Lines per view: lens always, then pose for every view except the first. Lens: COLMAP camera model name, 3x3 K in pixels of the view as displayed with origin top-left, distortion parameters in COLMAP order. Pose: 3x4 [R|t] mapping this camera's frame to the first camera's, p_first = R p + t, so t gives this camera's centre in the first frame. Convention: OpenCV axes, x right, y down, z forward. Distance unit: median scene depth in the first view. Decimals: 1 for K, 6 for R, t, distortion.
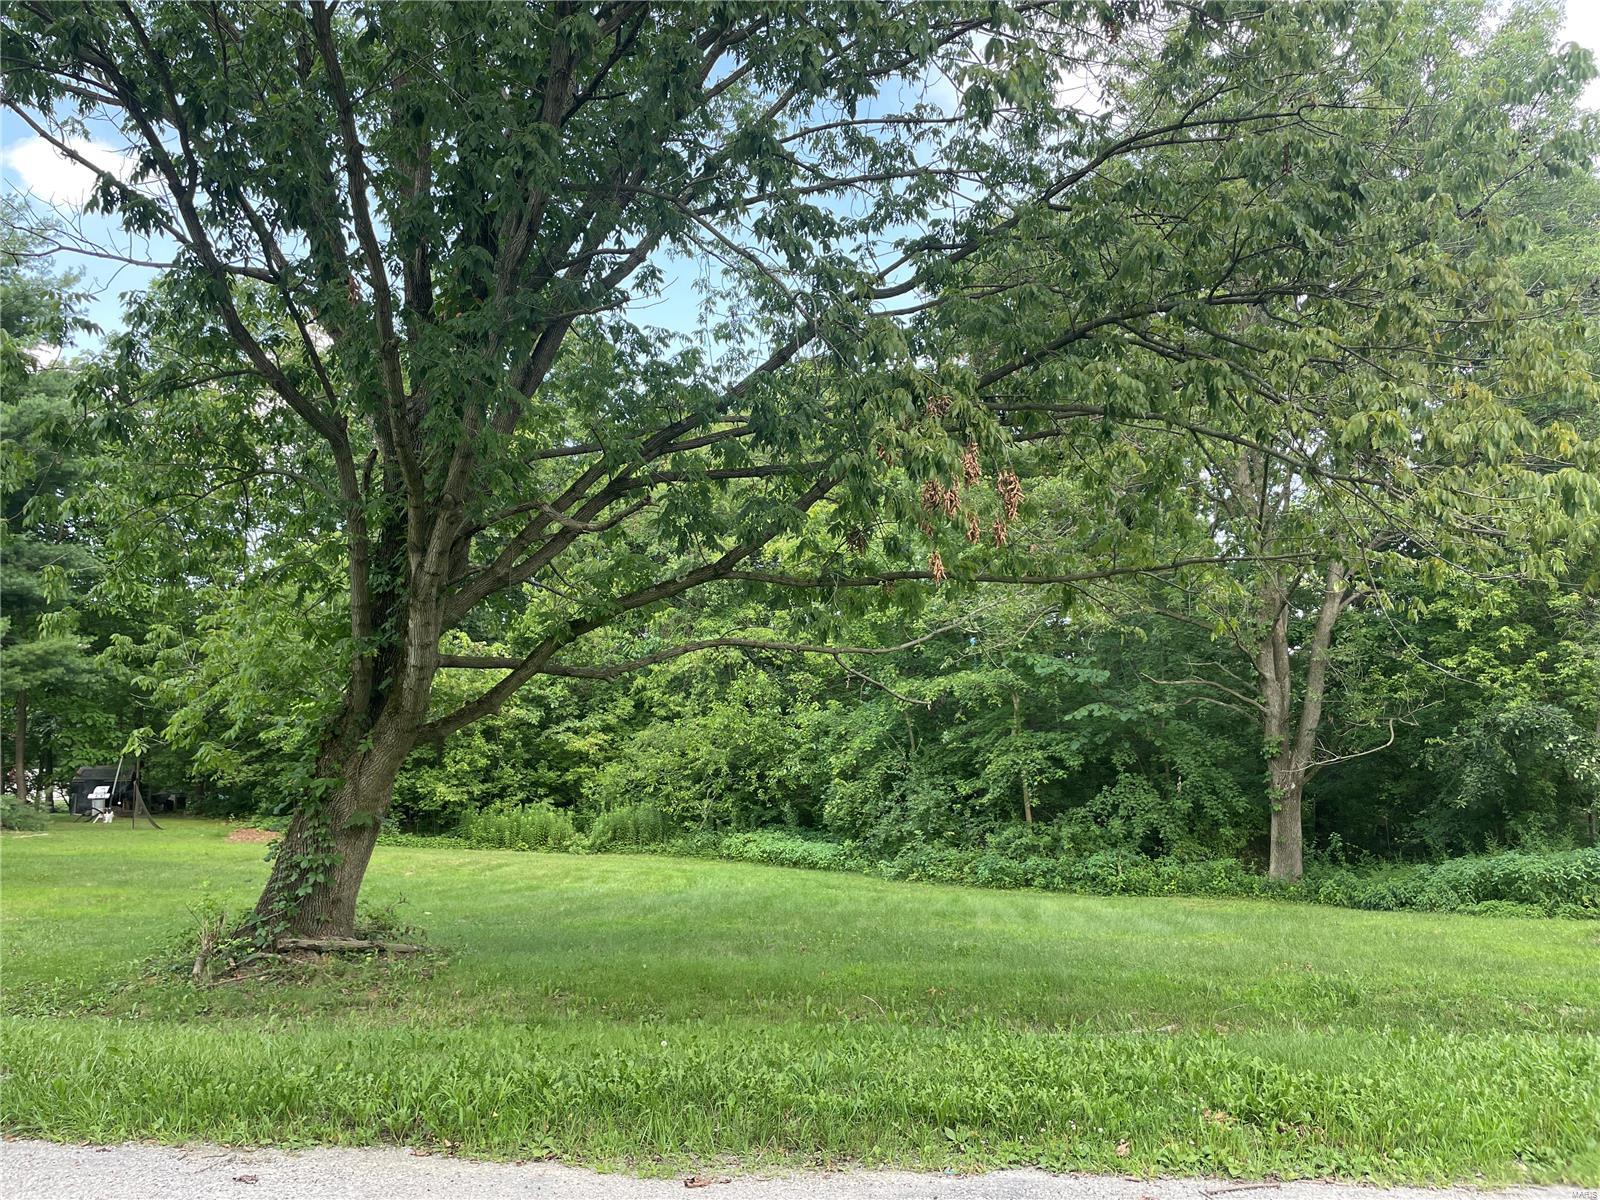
lens RADIAL K [[1233.0, 0, 804.6], [0, 1233.0, 585.4], [0, 0, 1]] dist [0.079961, -0.113988]
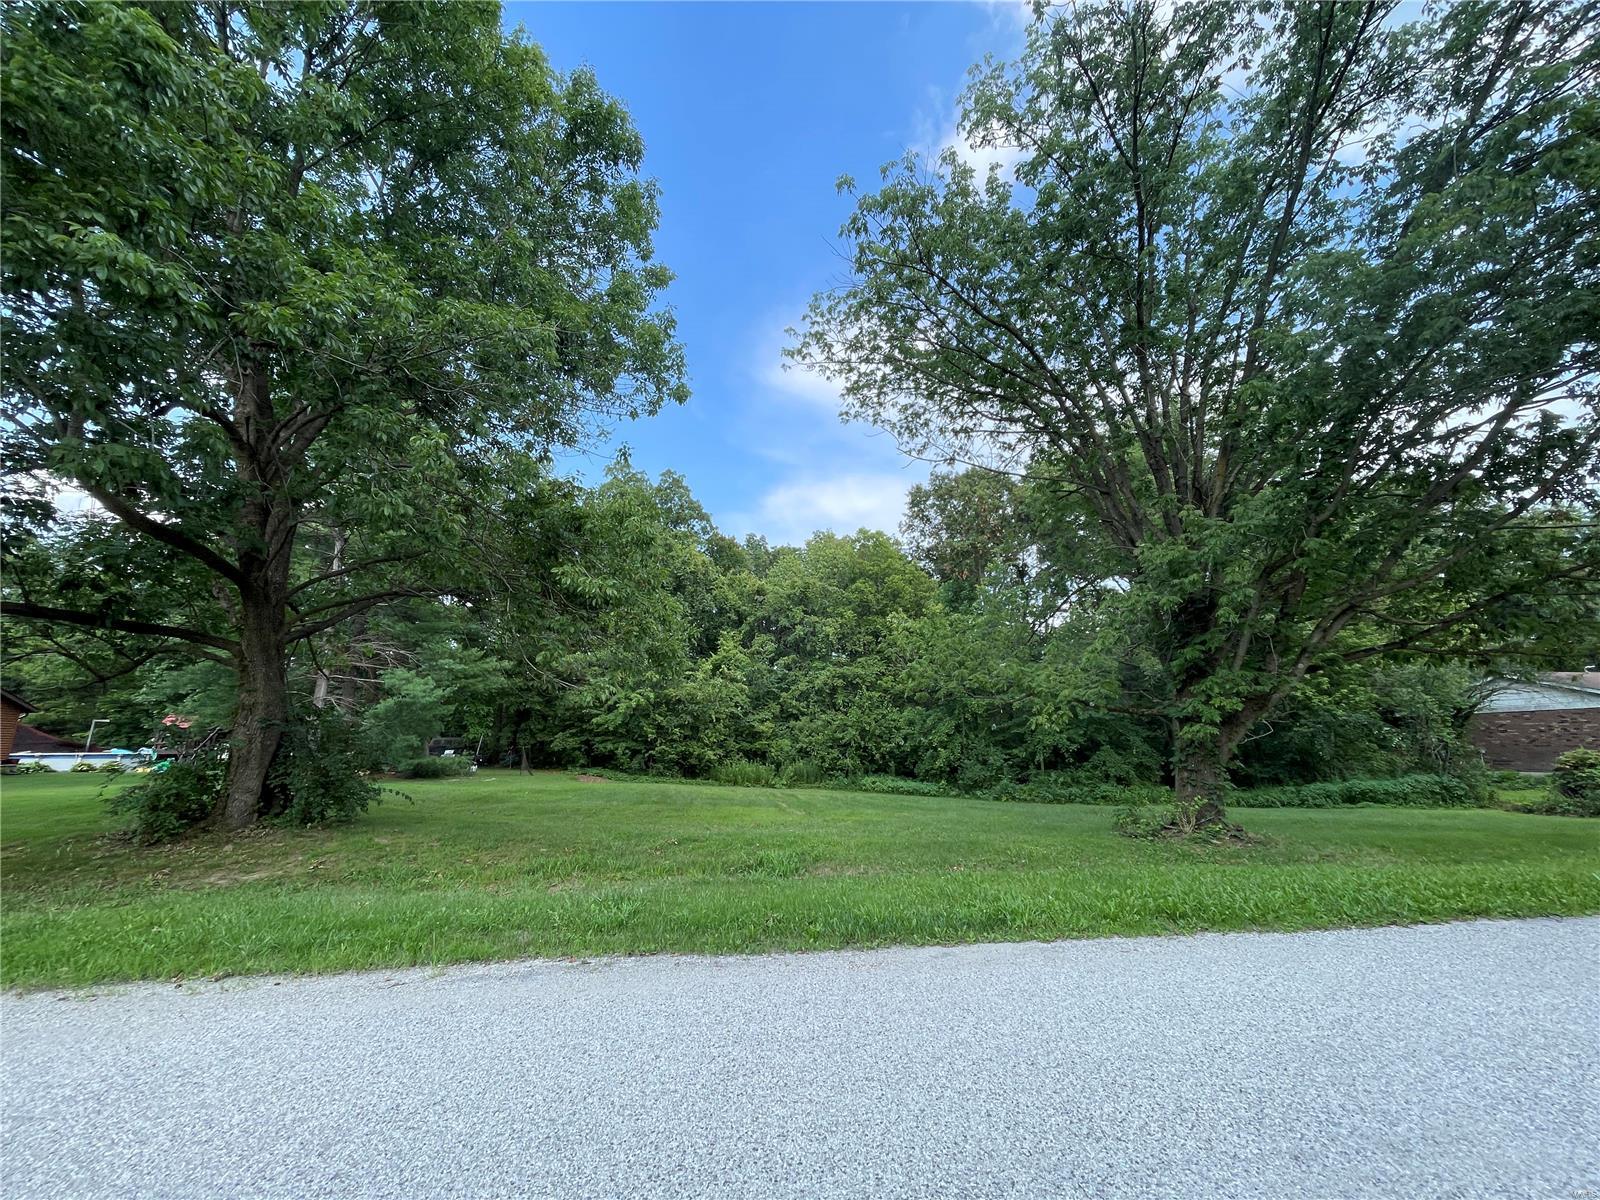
lens RADIAL K [[650.6, 0, 799.6], [0, 650.6, 593.8], [0, 0, 1]] dist [0.002424, -0.001159]
pose [[0.974646, 0.055964, 0.216639, -0.781166], [-0.038259, 0.995640, -0.085074, 0.022538], [-0.220455, 0.074629, 0.972538, 0.078340]]
